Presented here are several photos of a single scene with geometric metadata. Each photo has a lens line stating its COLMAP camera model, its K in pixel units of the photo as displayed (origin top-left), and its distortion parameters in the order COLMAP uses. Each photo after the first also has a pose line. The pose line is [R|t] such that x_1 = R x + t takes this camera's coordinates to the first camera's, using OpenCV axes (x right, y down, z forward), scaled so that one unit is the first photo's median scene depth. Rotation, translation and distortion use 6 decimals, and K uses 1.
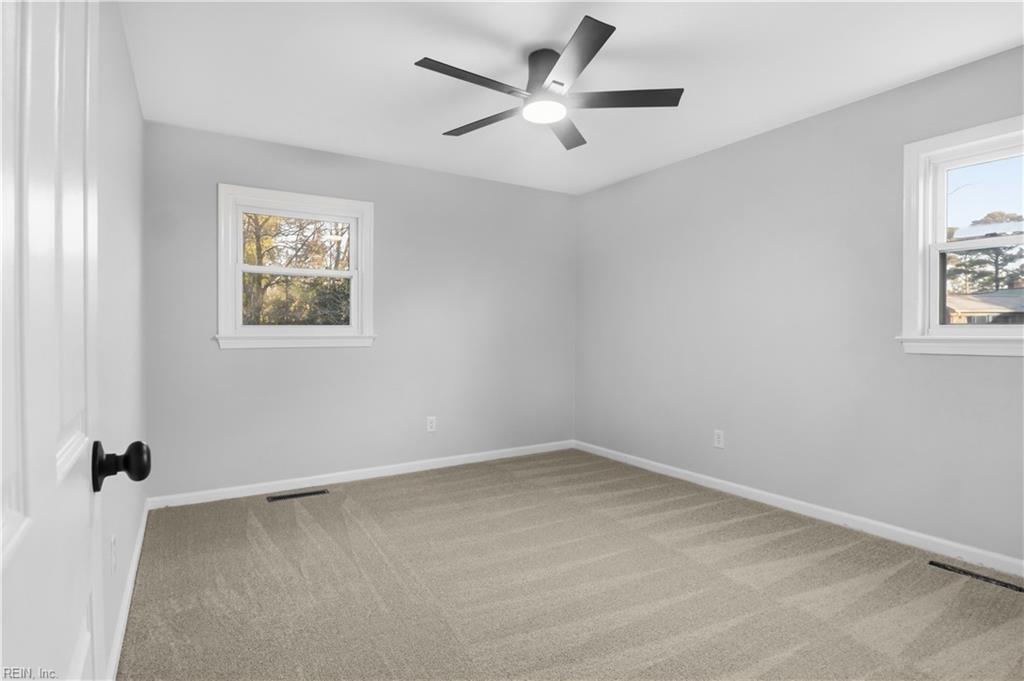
lens RADIAL K [[543.9, 0, 514.1], [0, 543.9, 331.8], [0, 0, 1]] dist [-0.044680, 0.015139]
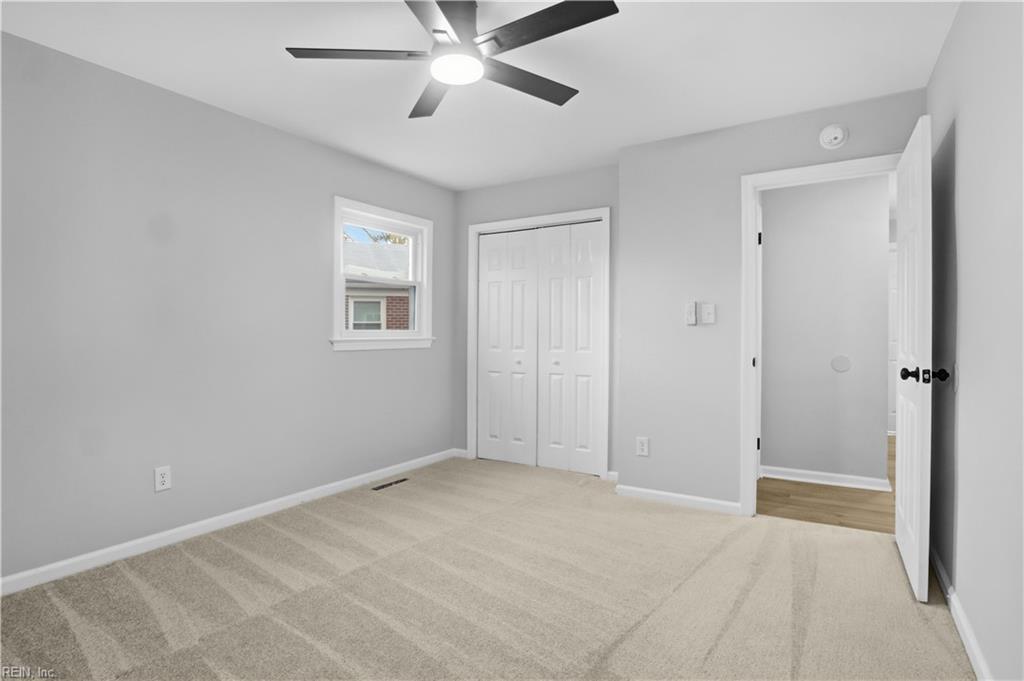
lens RADIAL K [[543.9, 0, 514.1], [0, 543.9, 331.8], [0, 0, 1]] dist [-0.044680, 0.015139]
pose [[-0.465021, 0.008534, 0.885258, -0.668984], [0.005121, 0.999963, -0.006950, 0.003713], [-0.885285, 0.001302, -0.465047, 1.214638]]
